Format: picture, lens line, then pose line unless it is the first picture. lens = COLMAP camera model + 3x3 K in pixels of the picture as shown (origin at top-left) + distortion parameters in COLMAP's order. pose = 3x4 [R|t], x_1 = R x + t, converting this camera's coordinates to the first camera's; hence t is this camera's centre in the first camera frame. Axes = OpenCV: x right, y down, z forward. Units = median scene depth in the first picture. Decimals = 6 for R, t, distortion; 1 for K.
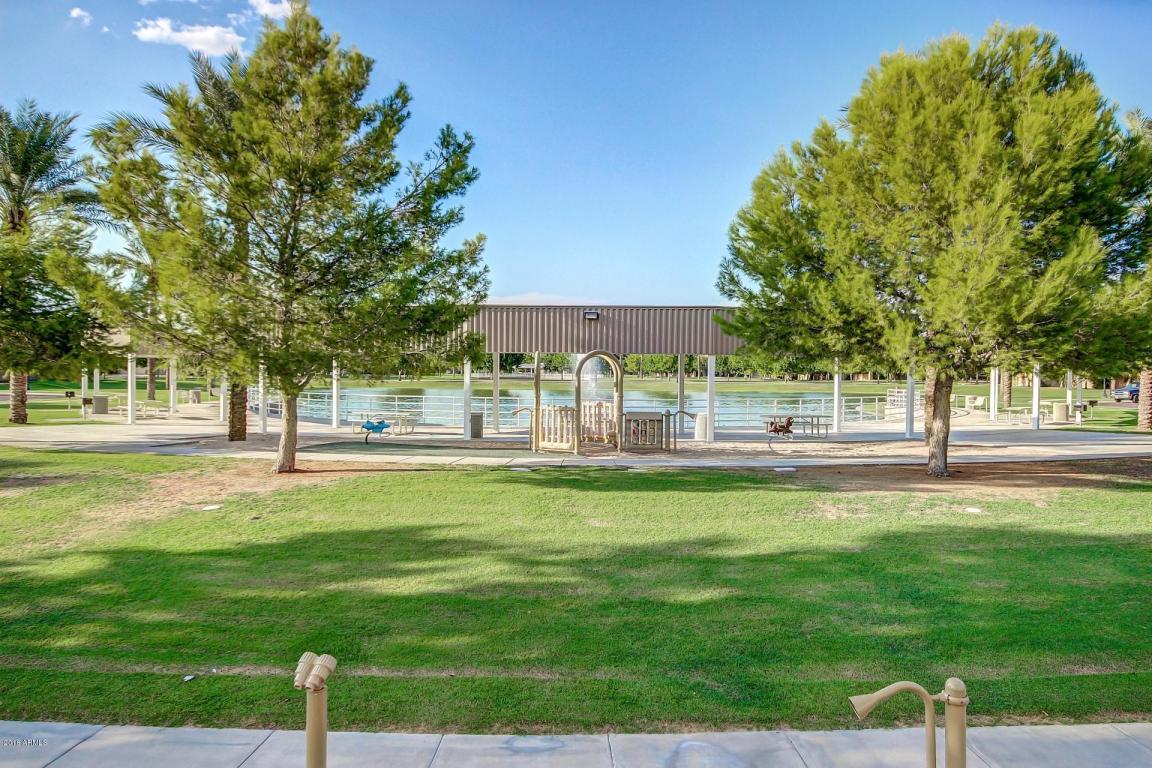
lens RADIAL K [[735.0, 0, 576.5], [0, 735.0, 378.6], [0, 0, 1]] dist [0.021483, 0.001188]
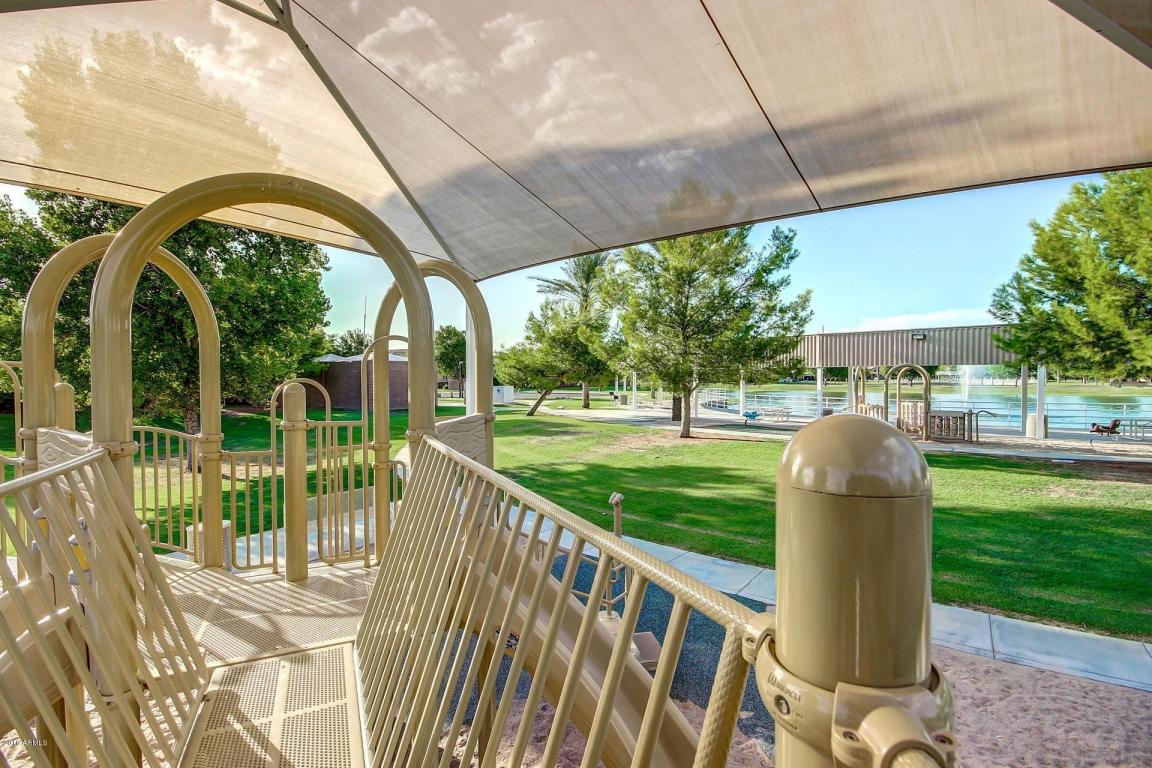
lens RADIAL K [[530.4, 0, 576.2], [0, 530.4, 388.5], [0, 0, 1]] dist [0.000852, 0.000068]
pose [[0.768947, 0.002657, -0.639307, 0.217392], [0.002463, 0.999972, 0.007118, -0.002375], [0.639308, -0.007048, 0.768919, -0.155218]]
